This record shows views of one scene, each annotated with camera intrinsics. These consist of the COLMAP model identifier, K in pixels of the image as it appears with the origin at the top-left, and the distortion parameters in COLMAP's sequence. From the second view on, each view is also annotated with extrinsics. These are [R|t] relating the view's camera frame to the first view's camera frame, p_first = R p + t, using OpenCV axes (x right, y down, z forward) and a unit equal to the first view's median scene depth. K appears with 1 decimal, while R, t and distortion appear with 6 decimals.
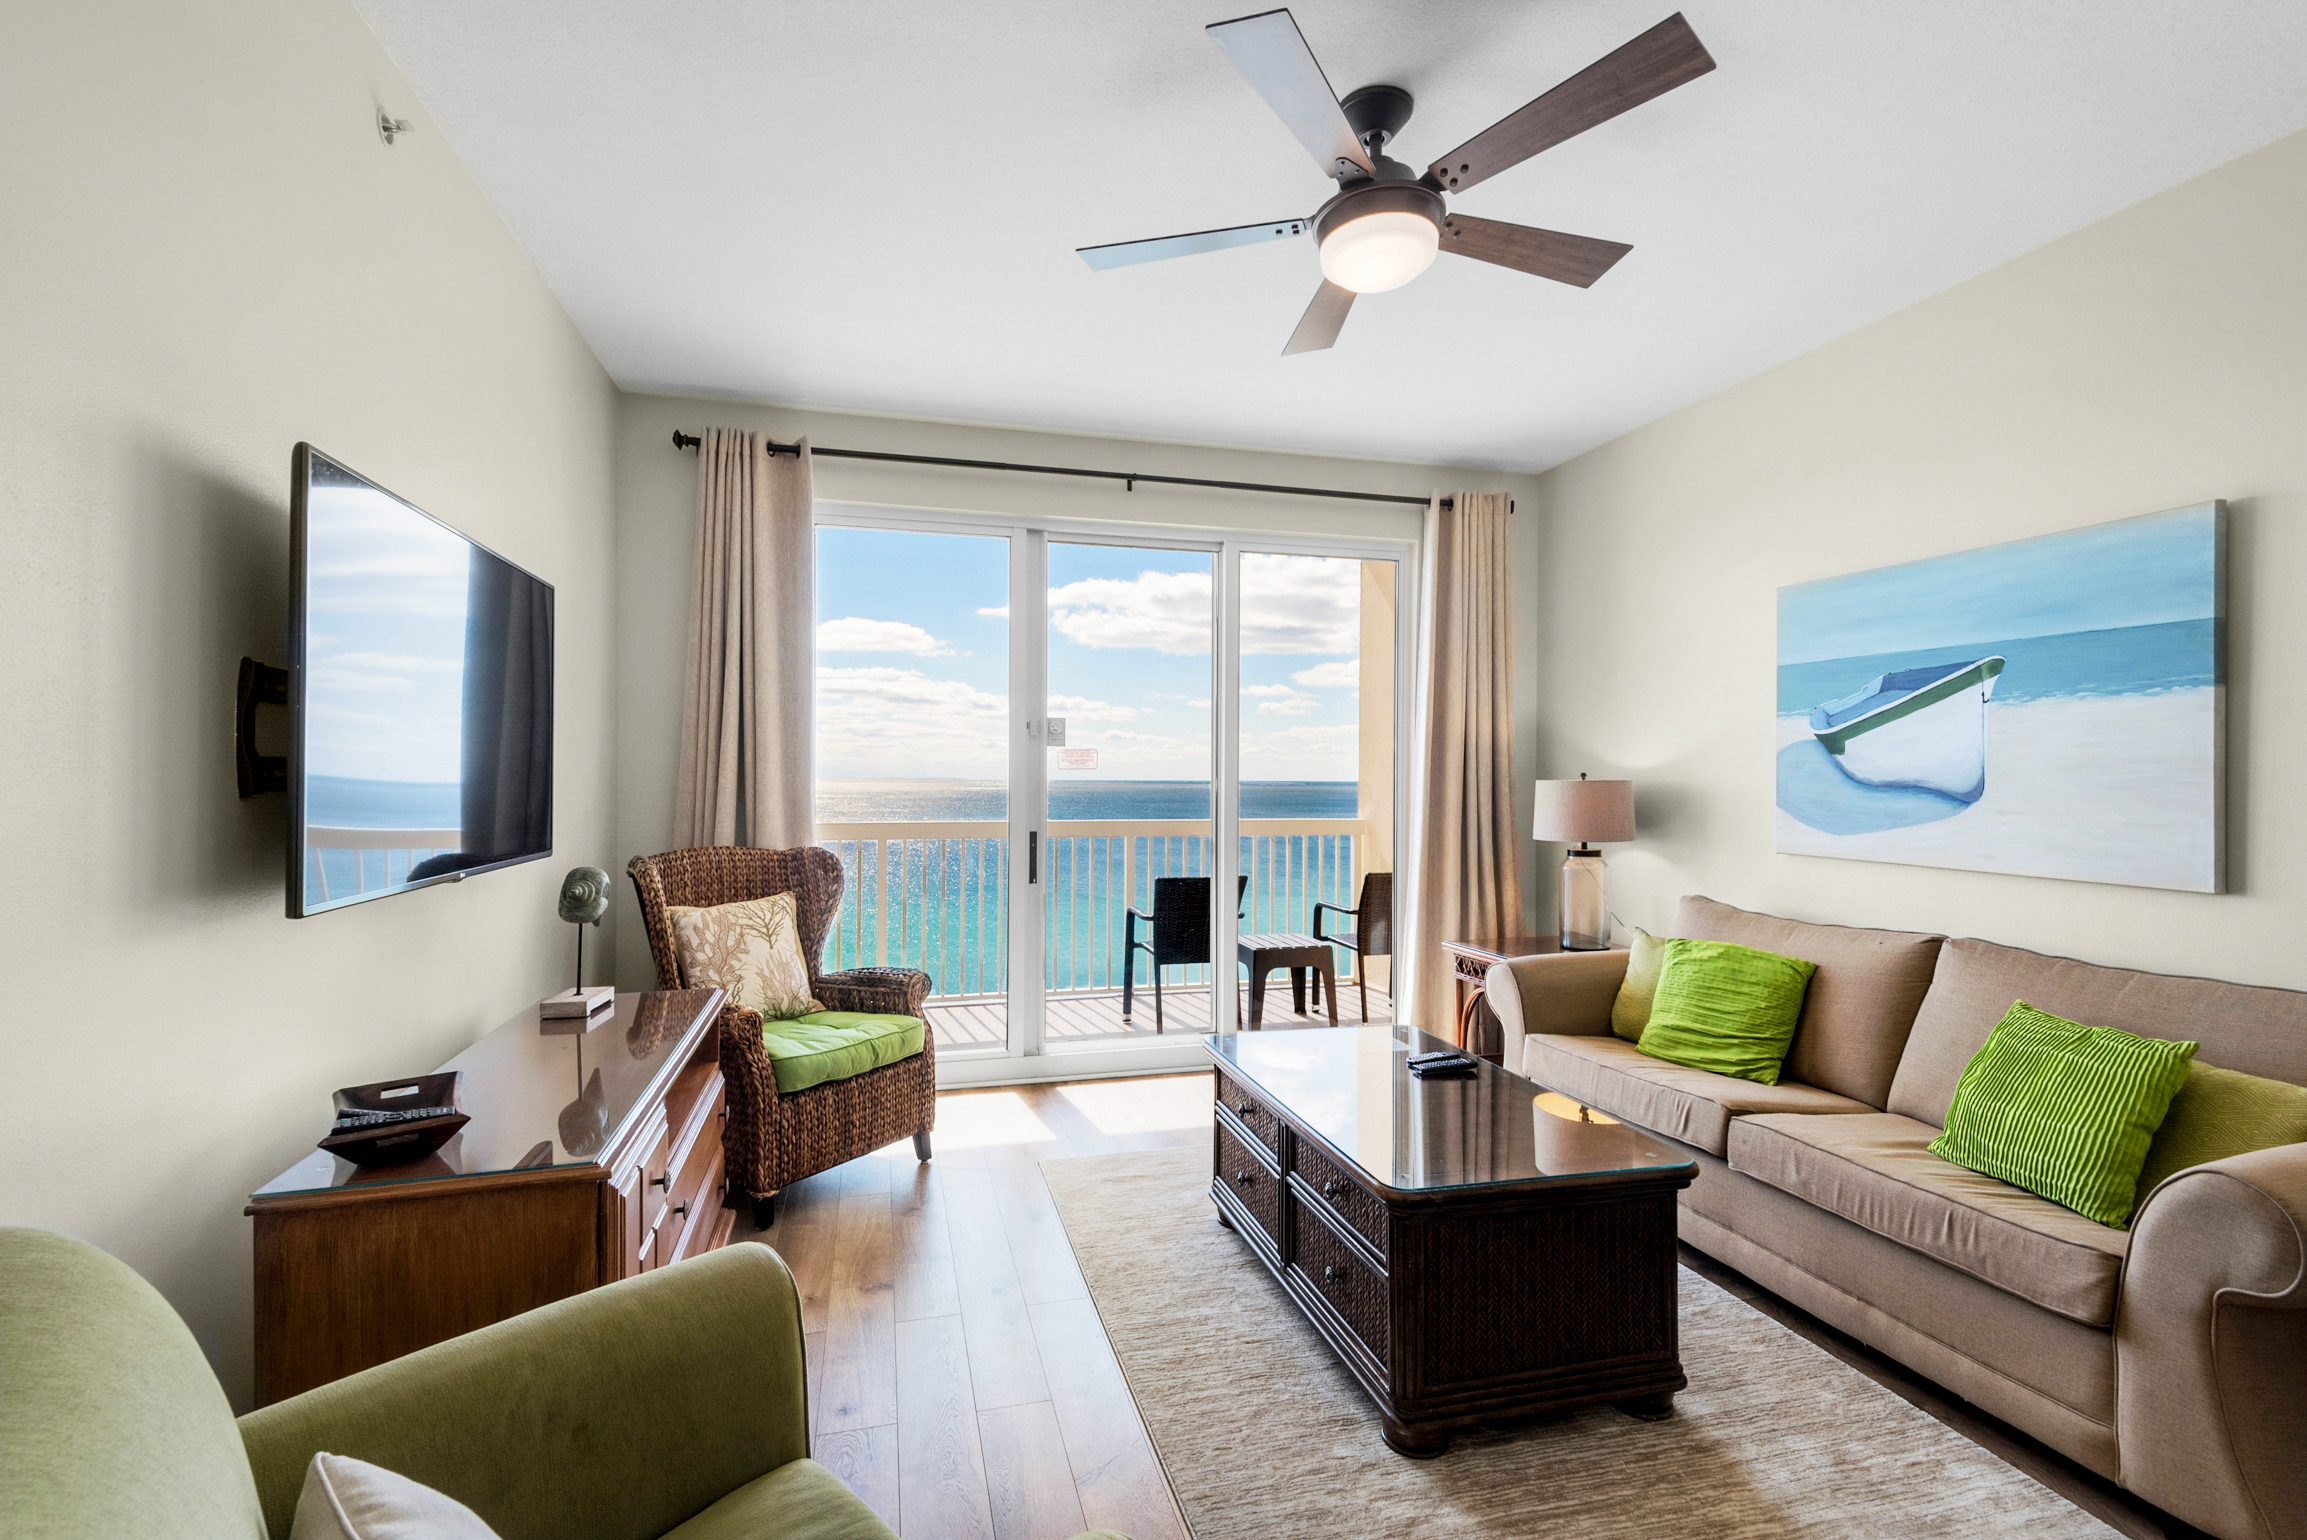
lens RADIAL K [[1048.0, 0, 1151.6], [0, 1048.0, 763.3], [0, 0, 1]] dist [0.047835, -0.000454]
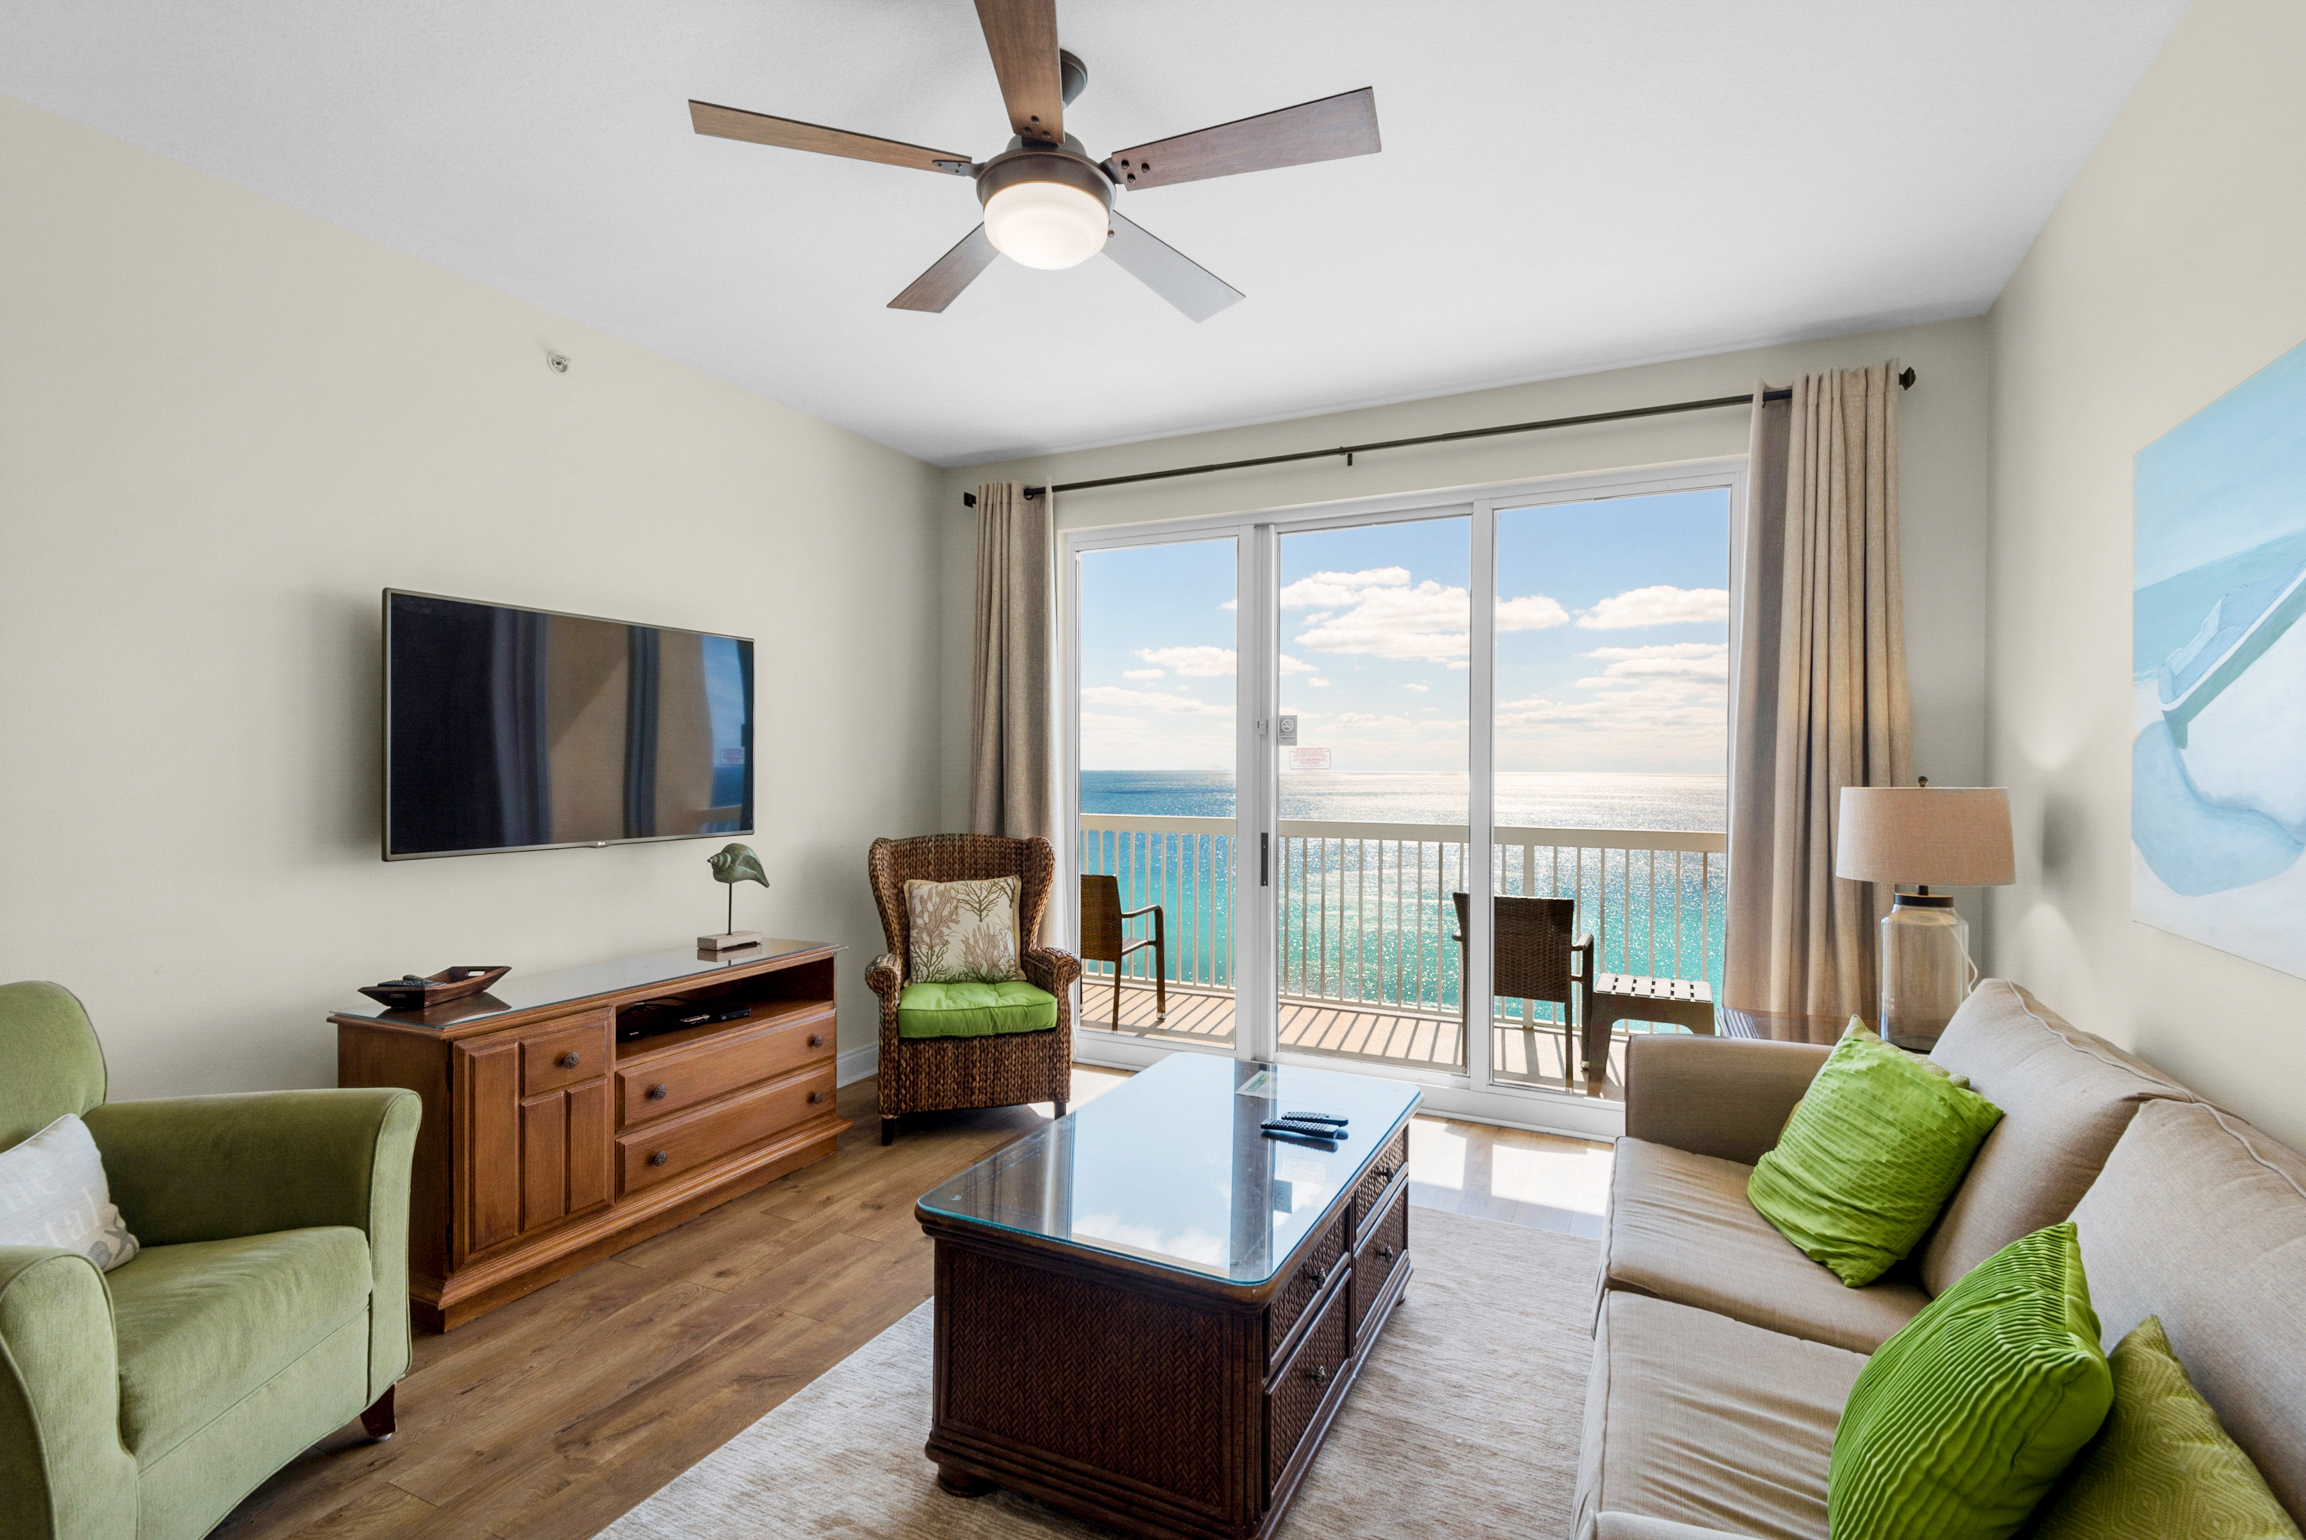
lens RADIAL K [[1077.9, 0, 1153.0], [0, 1077.9, 770.0], [0, 0, 1]] dist [0.038405, -0.000151]
pose [[0.755055, 0.001678, -0.655660, 0.578045], [0.006628, 0.999926, 0.010192, -0.005768], [0.655628, -0.012041, 0.754988, 0.213185]]
